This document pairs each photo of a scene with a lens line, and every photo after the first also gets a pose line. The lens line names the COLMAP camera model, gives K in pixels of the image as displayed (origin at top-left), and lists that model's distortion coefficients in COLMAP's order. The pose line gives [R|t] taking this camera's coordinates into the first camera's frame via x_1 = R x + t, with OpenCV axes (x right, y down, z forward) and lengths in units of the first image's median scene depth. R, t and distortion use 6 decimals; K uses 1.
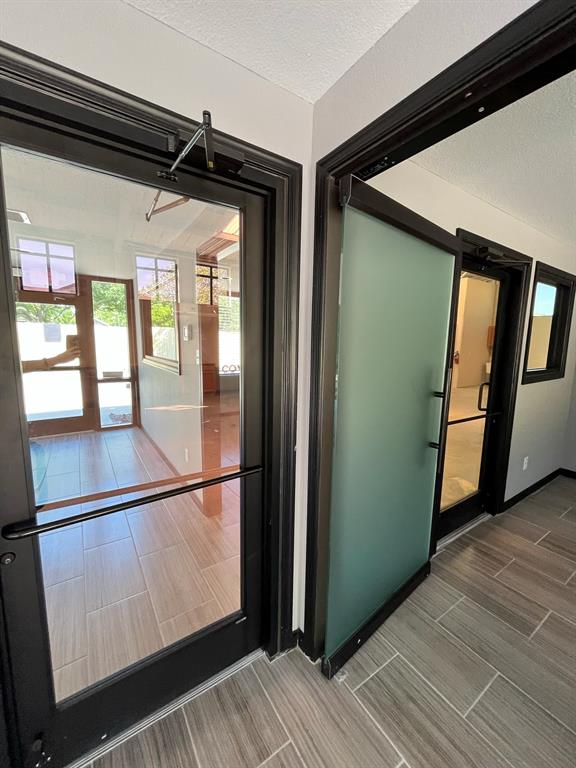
lens RADIAL K [[309.2, 0, 288.8], [0, 309.2, 384.9], [0, 0, 1]] dist [-0.003333, -0.000023]
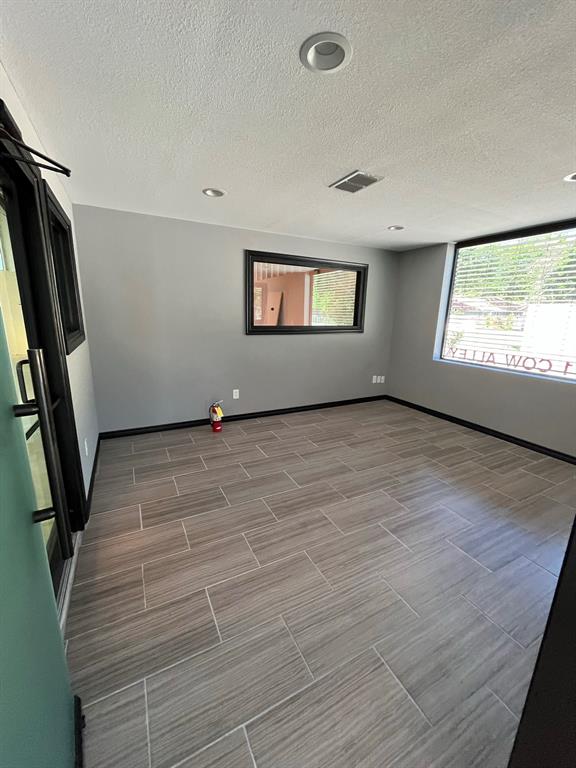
lens RADIAL K [[309.2, 0, 283.4], [0, 309.2, 381.6], [0, 0, 1]] dist [-0.003333, -0.000023]
pose [[0.120804, -0.238740, 0.963540, 0.083395], [0.118898, 0.967141, 0.224726, -0.050134], [-0.985530, 0.087415, 0.145221, 0.412706]]
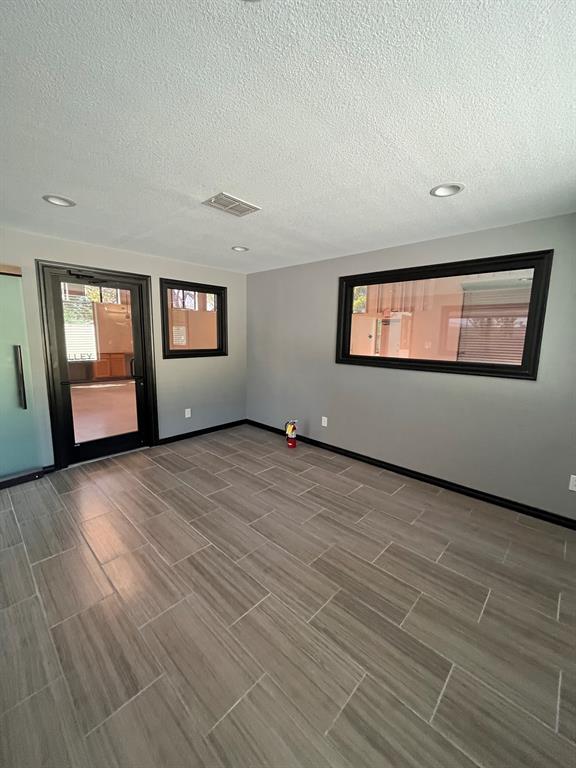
lens RADIAL K [[309.2, 0, 284.9], [0, 309.2, 379.4], [0, 0, 1]] dist [-0.003333, -0.000023]
pose [[0.976915, -0.033104, 0.211049, 1.114059], [0.032686, 0.999451, 0.005469, 0.122302], [-0.211114, 0.001555, 0.977460, -0.666118]]
